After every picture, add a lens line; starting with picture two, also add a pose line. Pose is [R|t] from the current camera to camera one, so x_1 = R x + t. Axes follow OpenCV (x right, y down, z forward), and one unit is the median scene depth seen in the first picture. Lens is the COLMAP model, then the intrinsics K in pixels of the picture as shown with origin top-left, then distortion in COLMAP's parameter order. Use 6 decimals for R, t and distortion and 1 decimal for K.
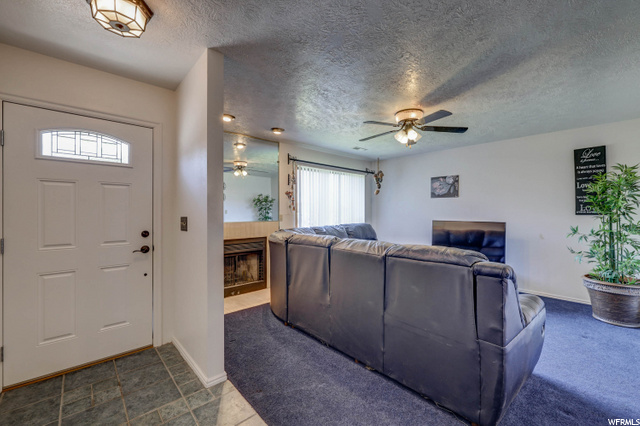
lens RADIAL K [[266.1, 0, 319.4], [0, 266.1, 210.8], [0, 0, 1]] dist [0.000154, -0.000071]
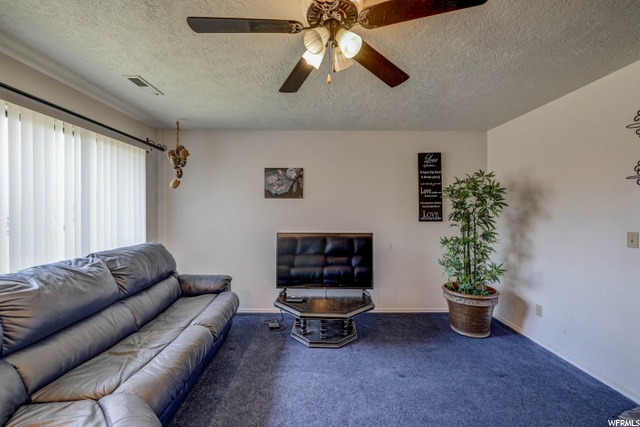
lens RADIAL K [[266.1, 0, 319.4], [0, 266.1, 211.3], [0, 0, 1]] dist [0.000154, -0.000071]
pose [[0.667599, -0.004921, 0.744505, 0.008749], [-0.000707, 0.999974, 0.007244, -0.021050], [-0.744521, -0.005363, 0.667578, 0.474160]]
